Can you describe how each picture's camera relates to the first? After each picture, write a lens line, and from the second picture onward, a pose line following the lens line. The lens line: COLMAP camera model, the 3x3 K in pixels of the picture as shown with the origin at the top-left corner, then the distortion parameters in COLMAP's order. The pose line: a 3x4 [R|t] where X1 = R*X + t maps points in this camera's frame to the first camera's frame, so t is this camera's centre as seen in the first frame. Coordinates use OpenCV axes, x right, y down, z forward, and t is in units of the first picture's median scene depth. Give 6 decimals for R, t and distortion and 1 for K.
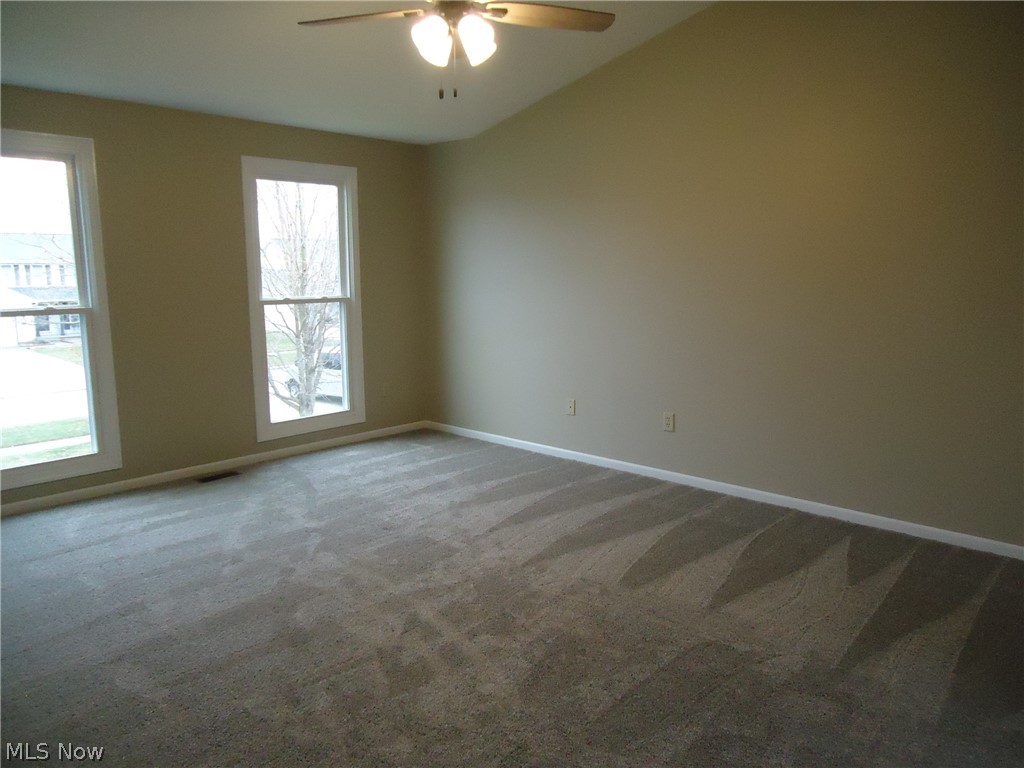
lens RADIAL K [[742.3, 0, 511.6], [0, 742.3, 384.5], [0, 0, 1]] dist [-0.007953, -0.000868]
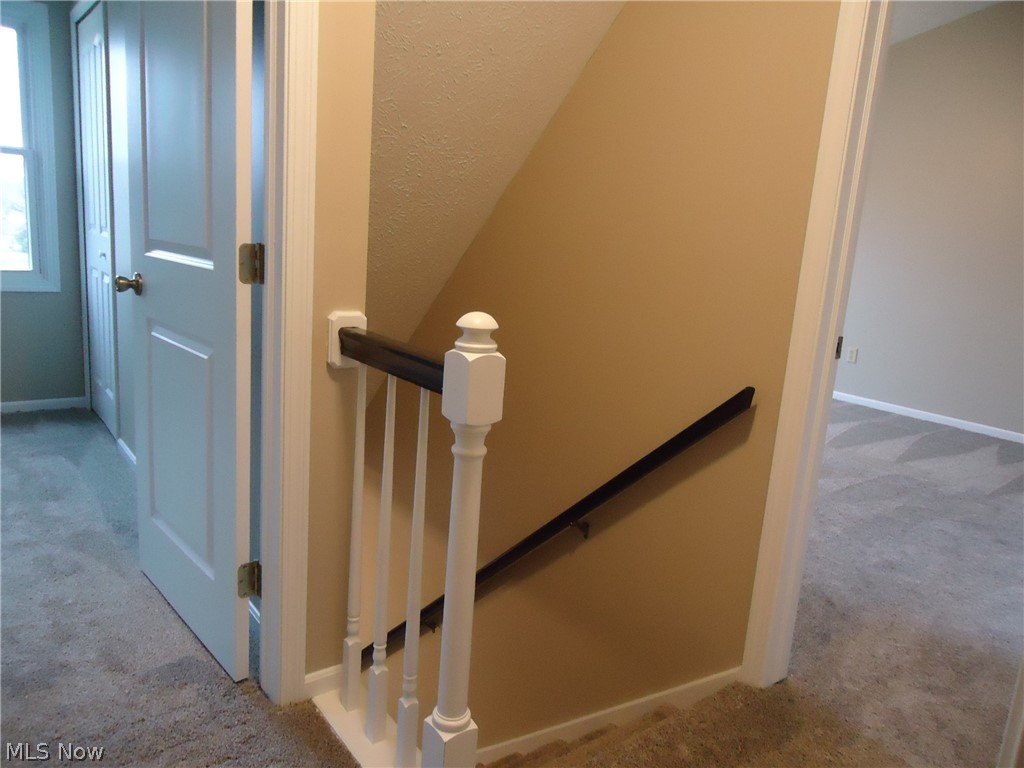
lens RADIAL K [[742.3, 0, 512.2], [0, 742.3, 383.3], [0, 0, 1]] dist [-0.007953, -0.000868]
pose [[0.985269, 0.103555, -0.136091, -0.274879], [-0.098113, 0.994106, 0.046126, 0.144301], [0.140066, -0.032094, 0.989622, -0.508245]]
